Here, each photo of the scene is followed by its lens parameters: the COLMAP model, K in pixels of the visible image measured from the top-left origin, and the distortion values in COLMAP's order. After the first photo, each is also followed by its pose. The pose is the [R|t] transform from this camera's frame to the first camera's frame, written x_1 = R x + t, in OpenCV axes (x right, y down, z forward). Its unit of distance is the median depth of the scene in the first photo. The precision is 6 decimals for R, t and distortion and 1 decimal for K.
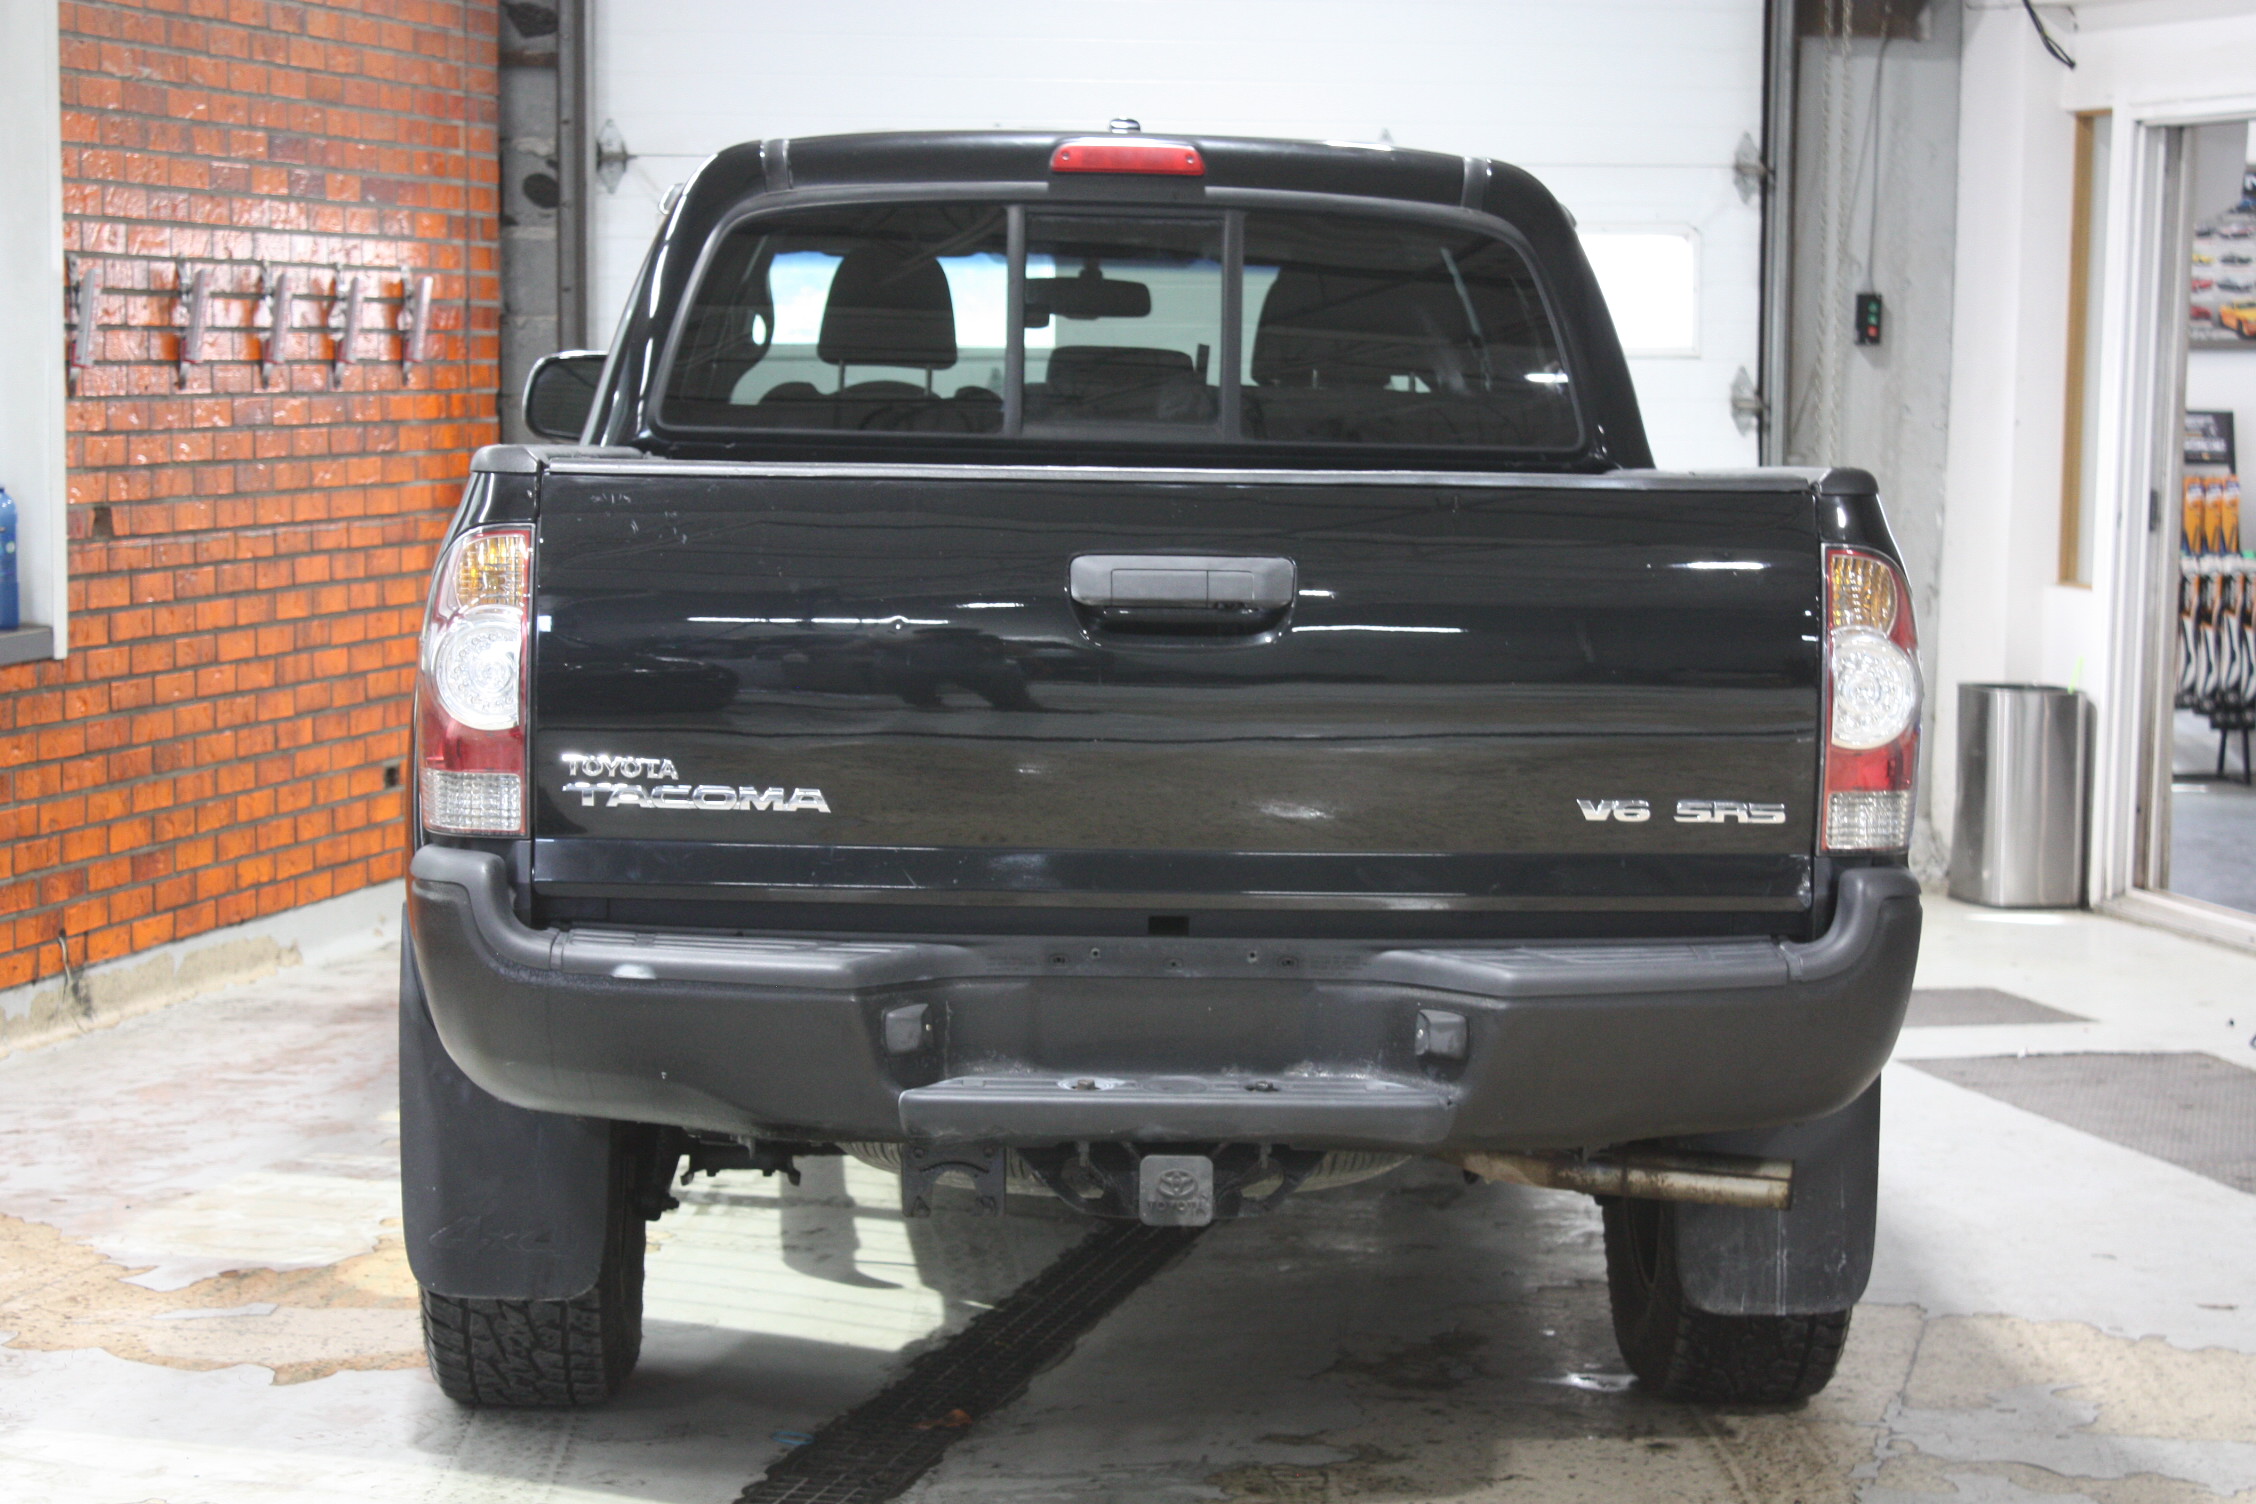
lens RADIAL K [[4887.6, 0, 1128.0], [0, 4887.6, 752.0], [0, 0, 1]] dist [-0.085513, 1.707413]
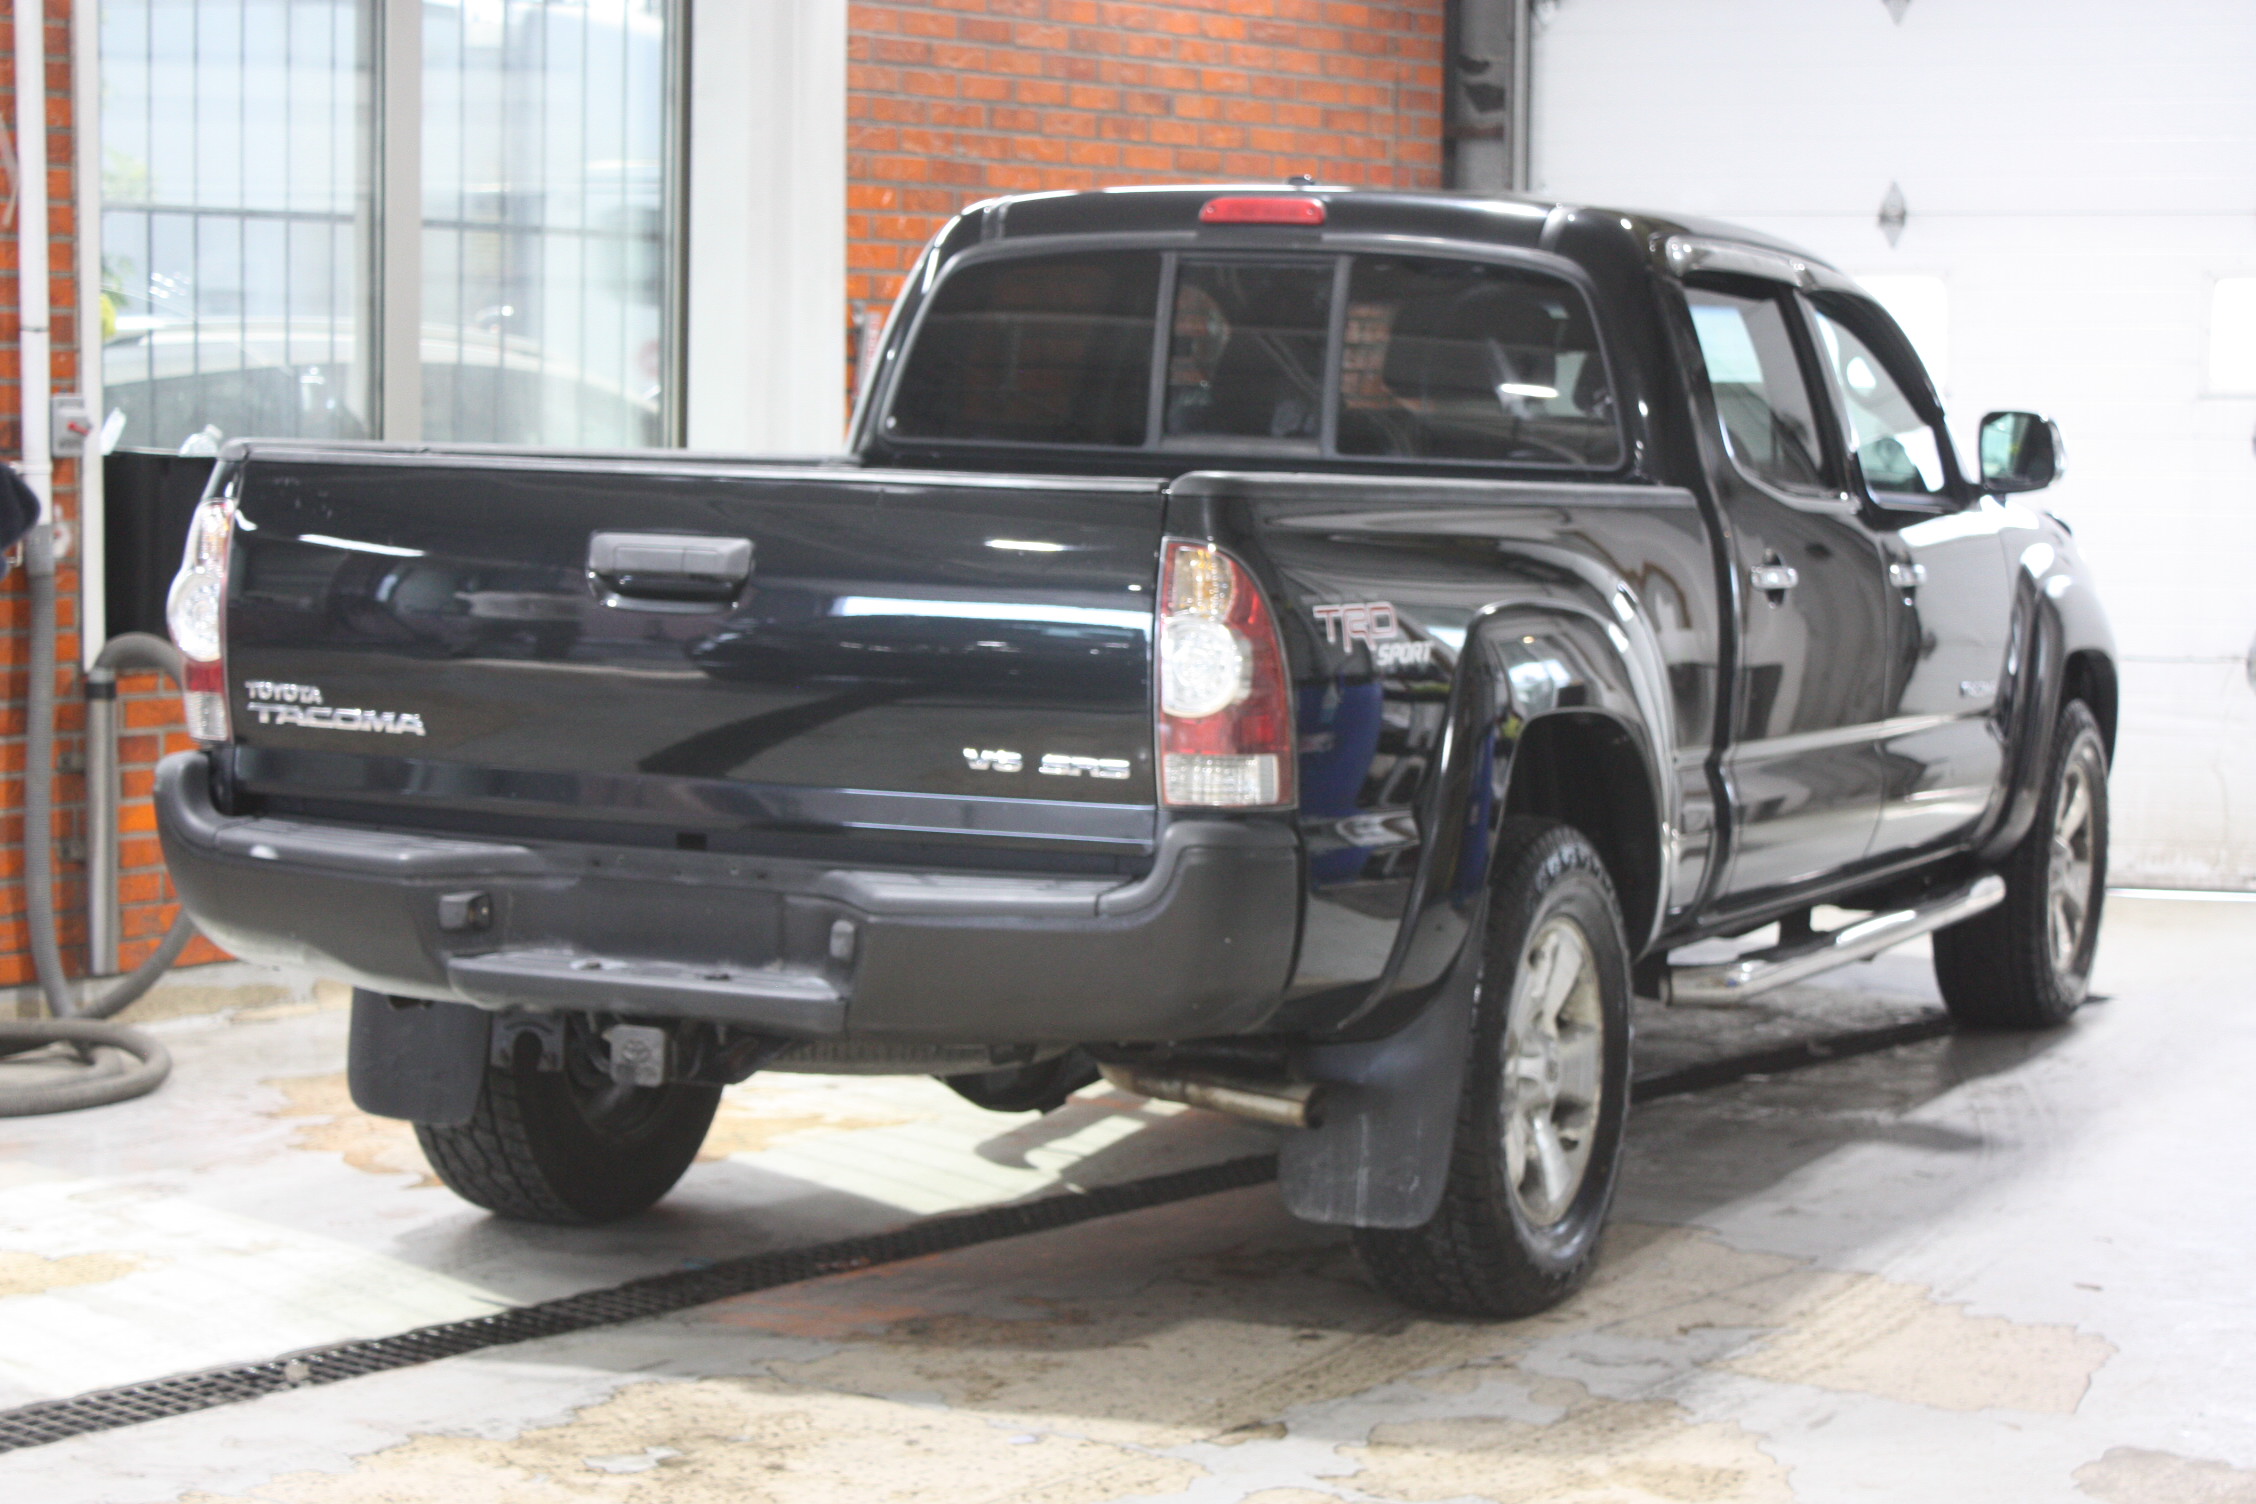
lens RADIAL K [[4459.7, 0, 1128.0], [0, 4459.7, 752.0], [0, 0, 1]] dist [0.041997, 0.231839]
pose [[0.895276, 0.042052, -0.443523, 0.602542], [-0.043760, 0.999022, 0.006388, 0.001597], [0.443358, 0.013689, 0.896240, 0.054418]]
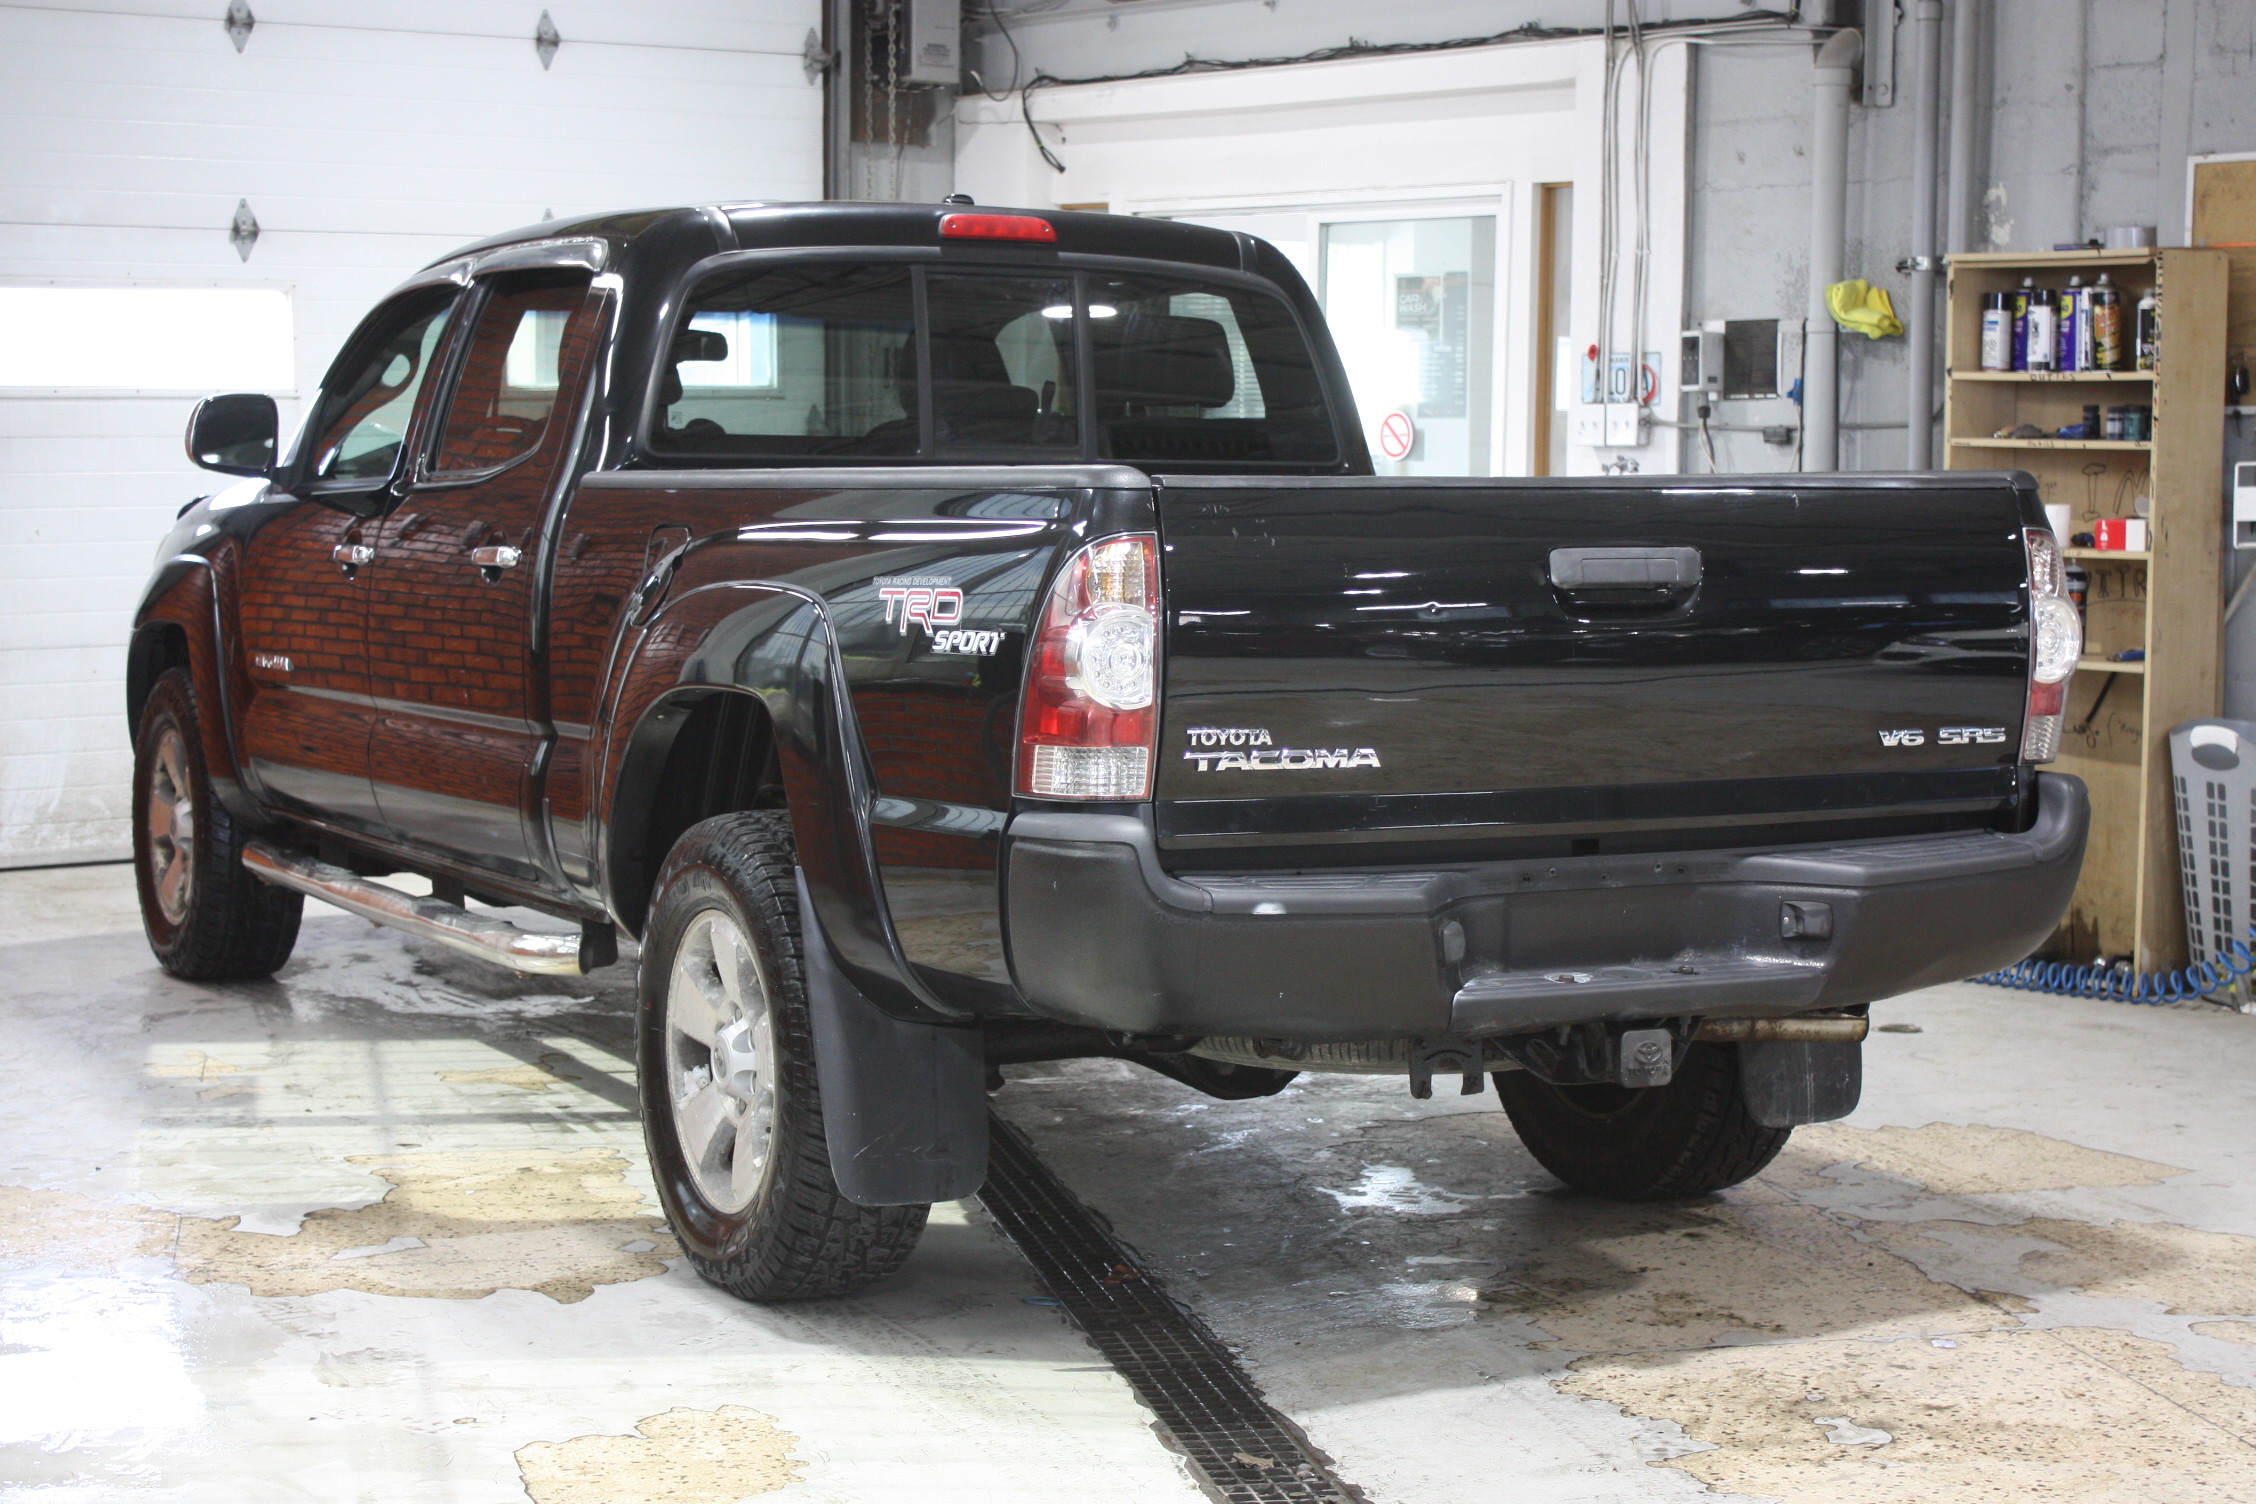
lens RADIAL K [[3806.0, 0, 1128.0], [0, 3806.0, 752.0], [0, 0, 1]] dist [0.022285, 0.113983]
pose [[0.905627, -0.044570, 0.421726, -0.507433], [0.040013, 0.999006, 0.019656, -0.012111], [-0.422183, -0.000927, 0.906510, 0.176160]]
